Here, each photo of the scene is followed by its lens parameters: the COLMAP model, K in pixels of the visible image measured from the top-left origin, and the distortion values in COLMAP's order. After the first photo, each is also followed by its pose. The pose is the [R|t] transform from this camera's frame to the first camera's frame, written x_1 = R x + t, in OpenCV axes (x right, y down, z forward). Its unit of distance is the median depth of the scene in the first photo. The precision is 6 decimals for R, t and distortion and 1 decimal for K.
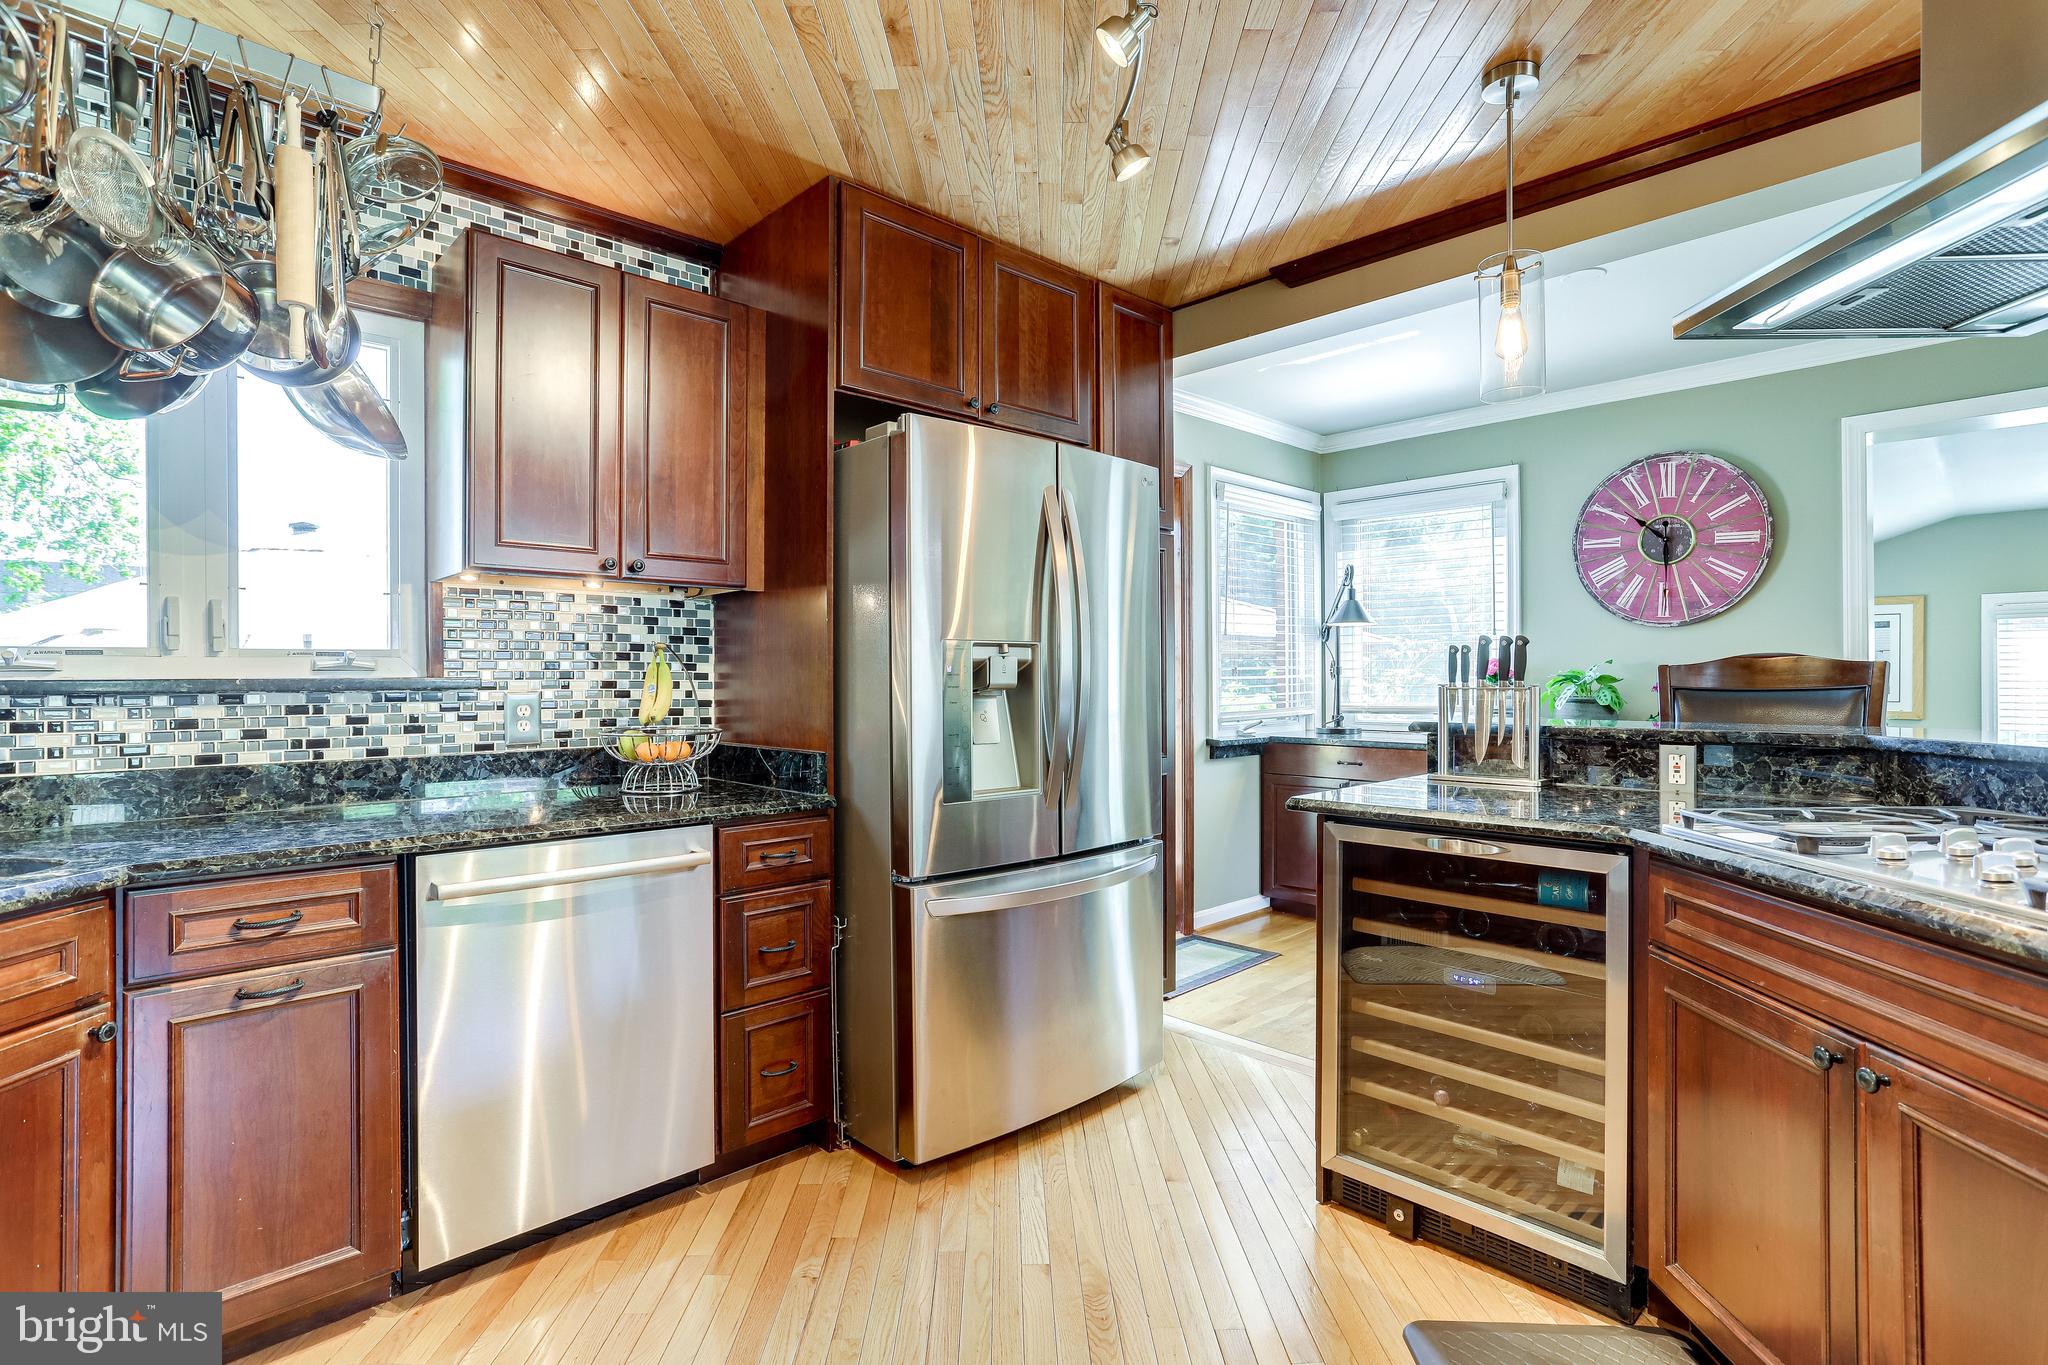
lens RADIAL K [[989.8, 0, 1024.0], [0, 989.8, 682.5], [0, 0, 1]] dist [-0.052145, 0.025868]
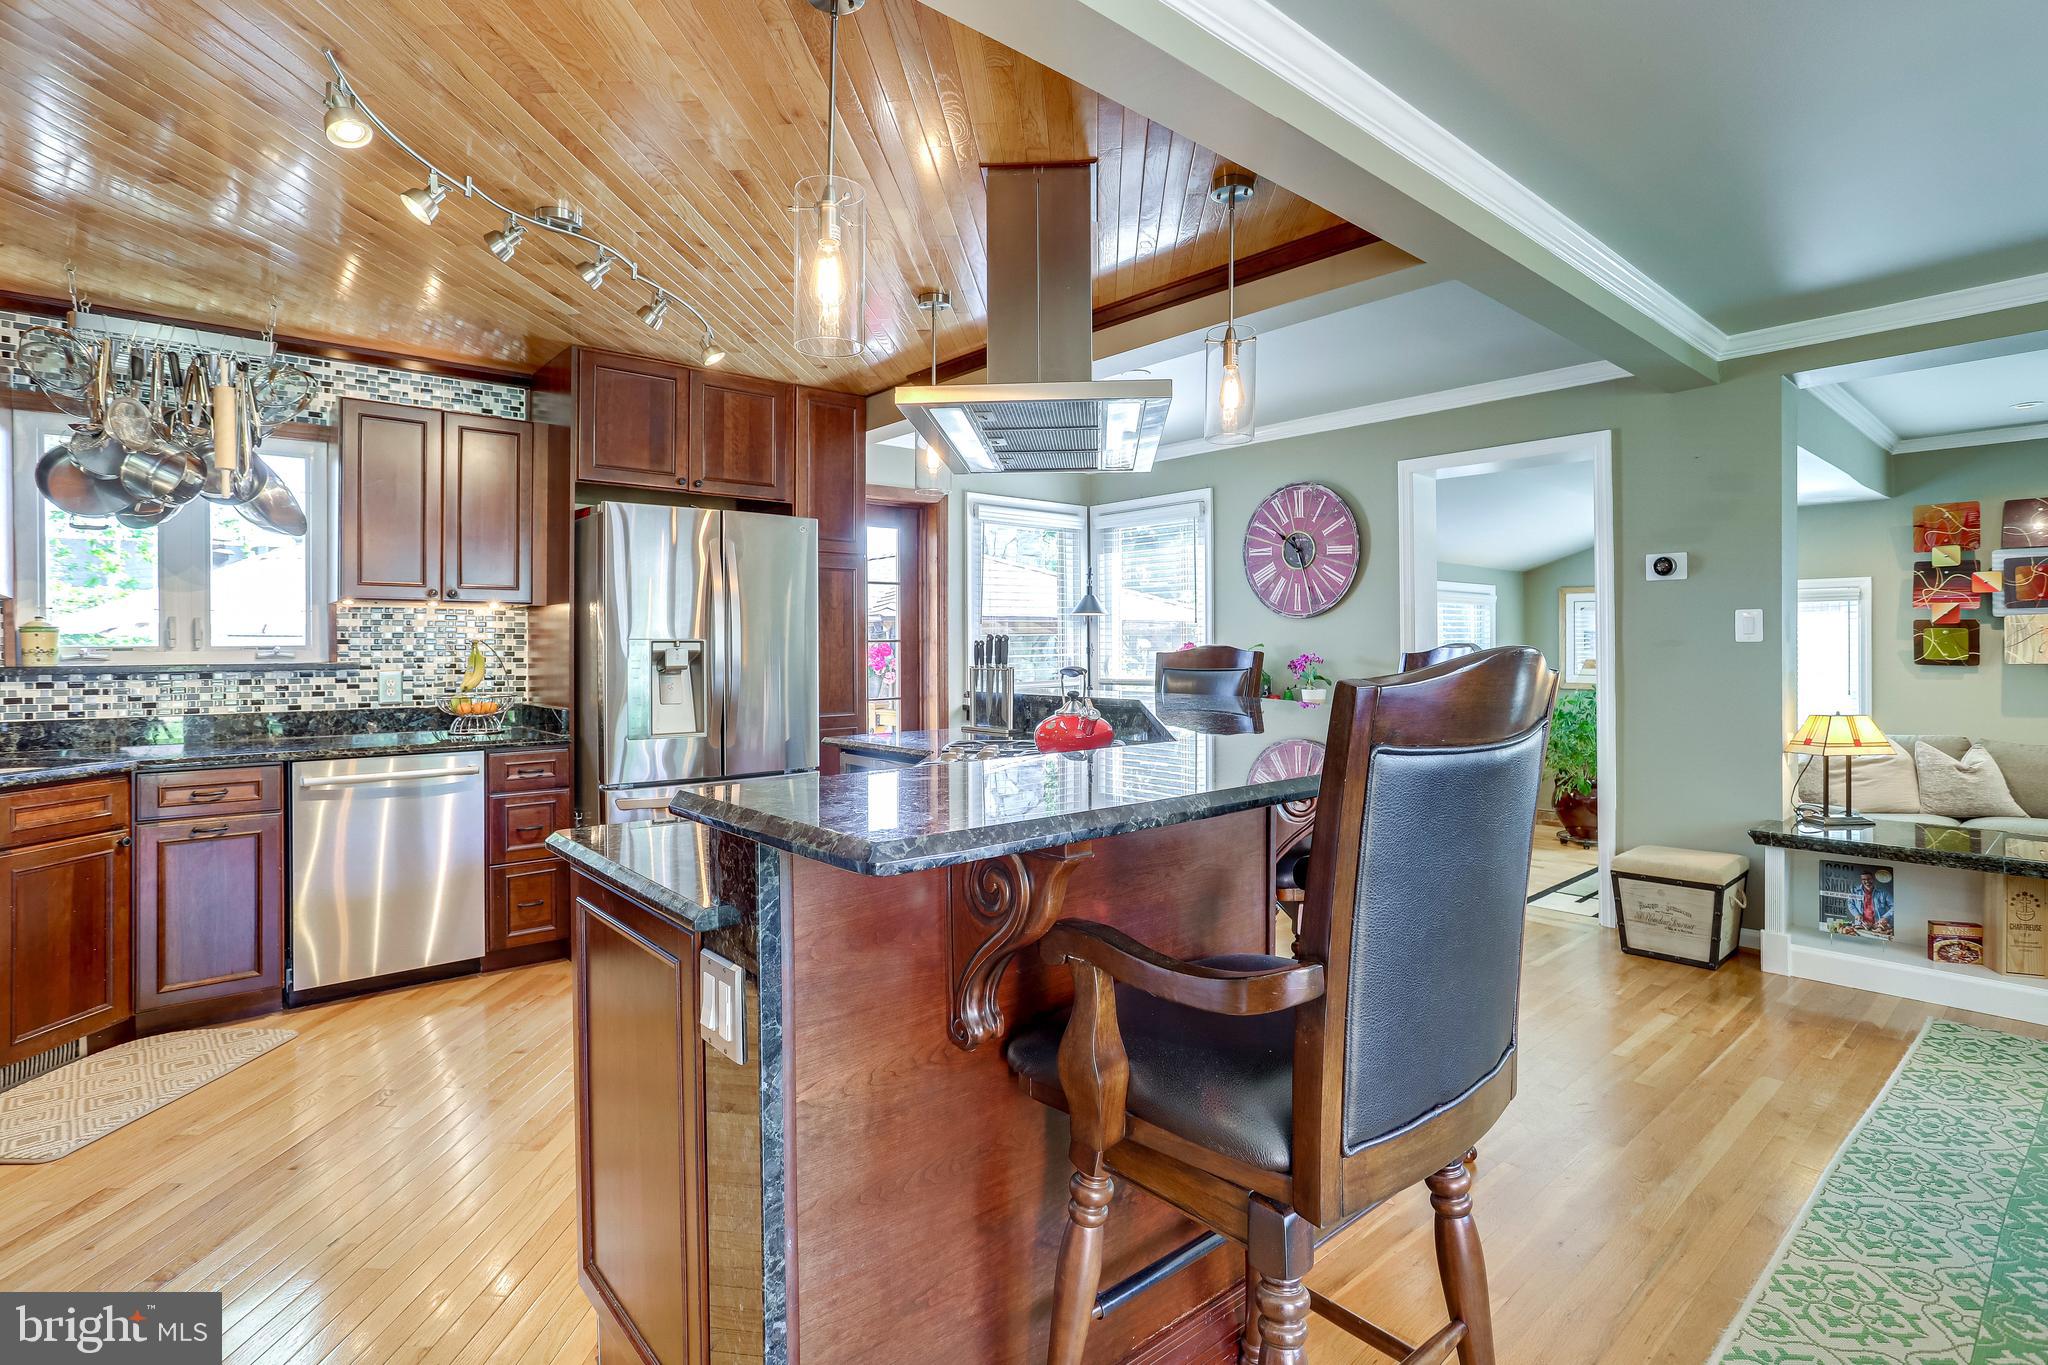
lens RADIAL K [[1005.2, 0, 1027.3], [0, 1005.2, 651.9], [0, 0, 1]] dist [-0.056211, 0.028194]
pose [[0.998713, -0.000132, -0.050710, 0.625300], [0.000147, 1.000000, 0.000303, -0.022185], [0.050710, -0.000310, 0.998713, -0.572391]]
